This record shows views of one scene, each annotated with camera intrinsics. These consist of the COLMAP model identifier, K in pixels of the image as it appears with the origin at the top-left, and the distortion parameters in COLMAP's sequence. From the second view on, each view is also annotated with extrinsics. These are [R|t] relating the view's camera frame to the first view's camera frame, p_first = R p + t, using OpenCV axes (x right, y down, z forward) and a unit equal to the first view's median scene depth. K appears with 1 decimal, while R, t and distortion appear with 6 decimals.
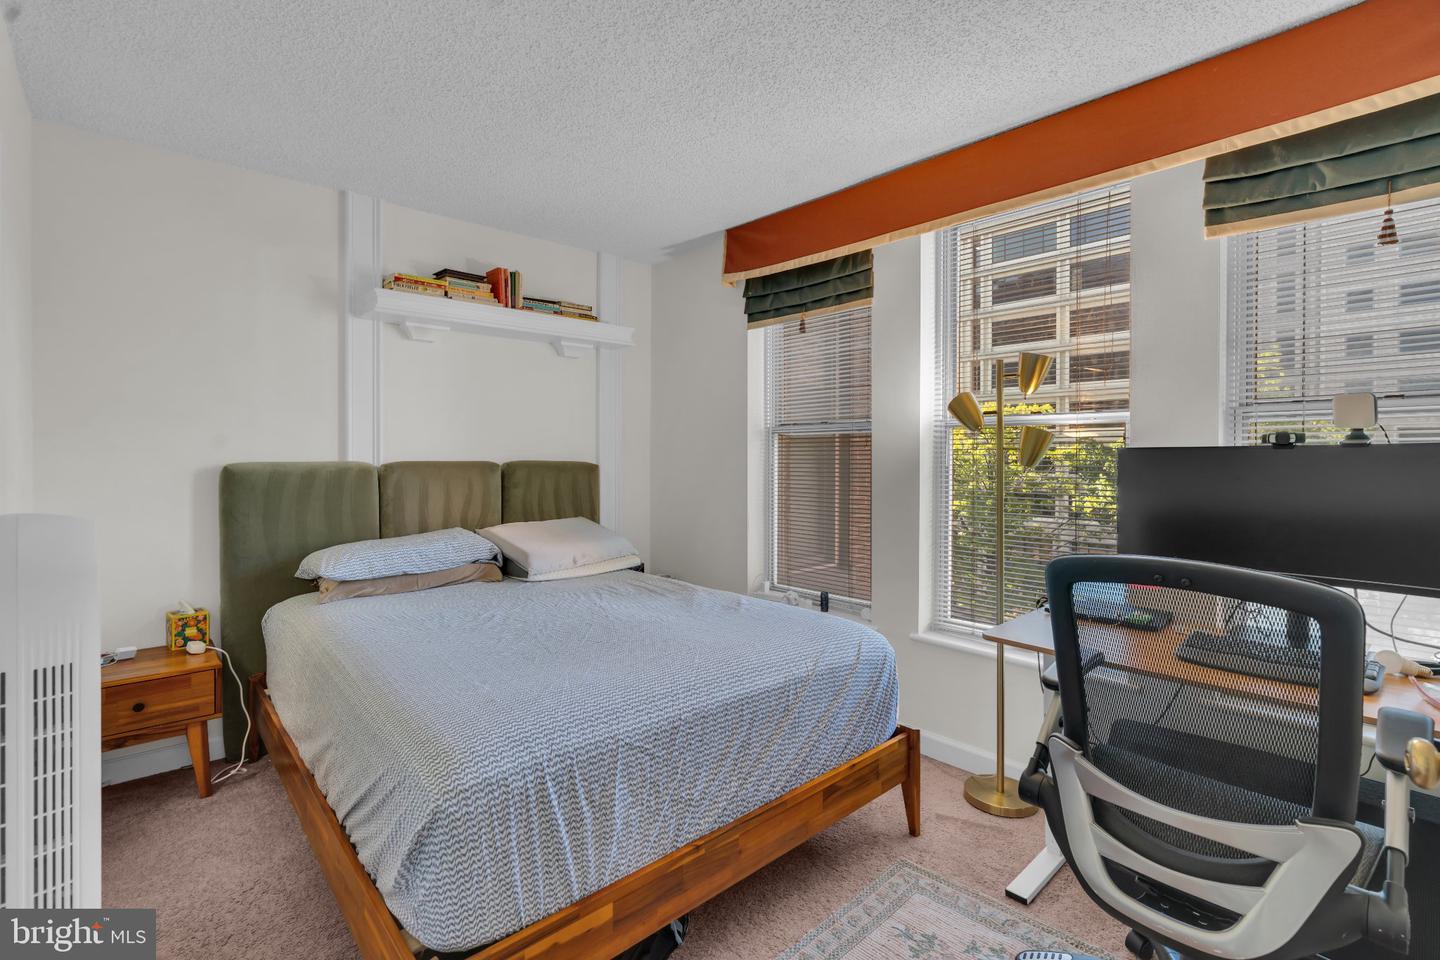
lens RADIAL K [[669.2, 0, 702.9], [0, 669.2, 445.4], [0, 0, 1]] dist [-0.002952, -0.000072]
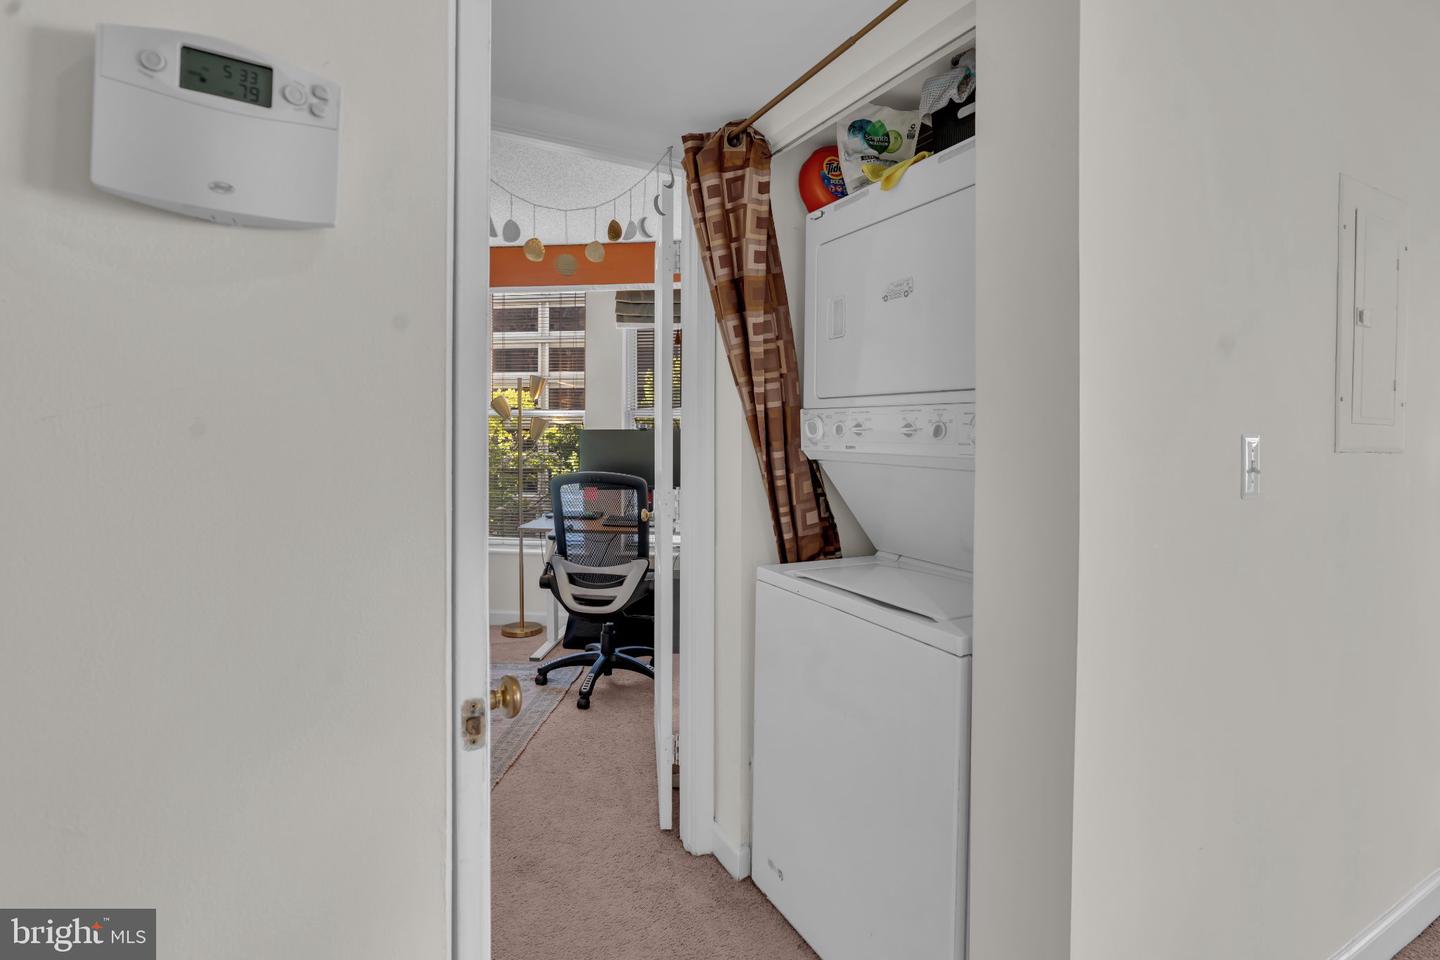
lens RADIAL K [[669.2, 0, 702.9], [0, 669.2, 445.4], [0, 0, 1]] dist [-0.002952, -0.000072]
pose [[0.746605, -0.016373, 0.665066, -0.408651], [-0.003002, 0.999604, 0.027979, -0.008398], [-0.665261, -0.022885, 0.746260, -0.697144]]
